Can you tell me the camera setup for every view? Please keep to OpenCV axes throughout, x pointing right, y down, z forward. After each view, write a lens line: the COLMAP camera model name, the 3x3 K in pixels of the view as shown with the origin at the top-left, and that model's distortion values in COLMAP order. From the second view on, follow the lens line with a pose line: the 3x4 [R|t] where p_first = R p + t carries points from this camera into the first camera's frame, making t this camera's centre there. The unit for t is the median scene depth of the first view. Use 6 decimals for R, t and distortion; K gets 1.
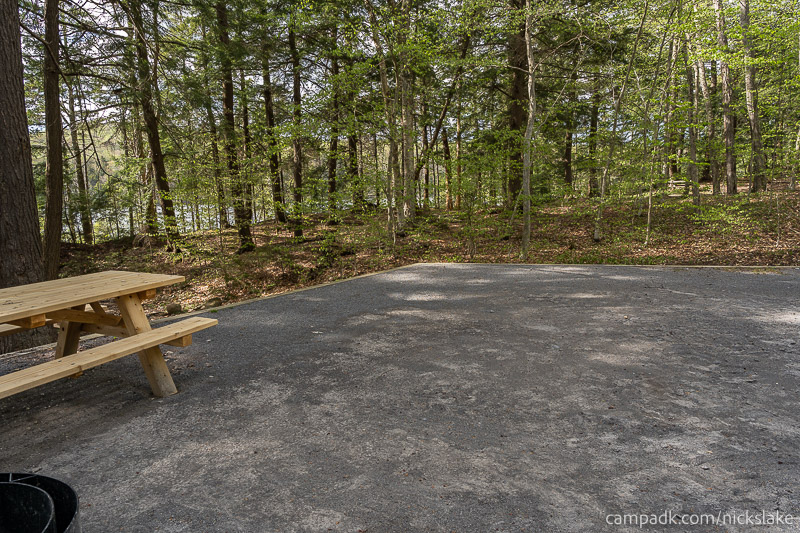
lens RADIAL K [[545.3, 0, 399.8], [0, 545.3, 267.0], [0, 0, 1]] dist [-0.000905, 0.009368]
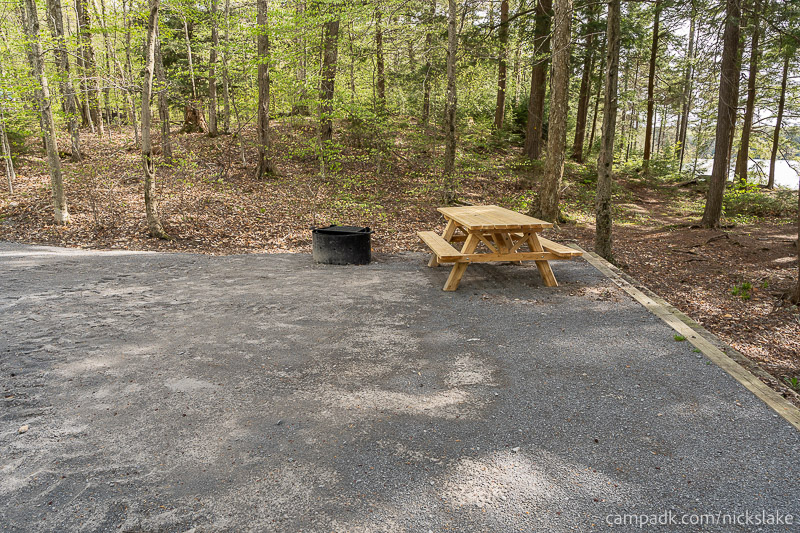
lens RADIAL K [[545.3, 0, 399.6], [0, 545.3, 267.1], [0, 0, 1]] dist [-0.000905, 0.009368]
pose [[-0.863259, 0.134916, -0.486397, 0.369667], [-0.038220, 0.943380, 0.329505, -0.279681], [0.503313, 0.303038, -0.809224, 1.745226]]
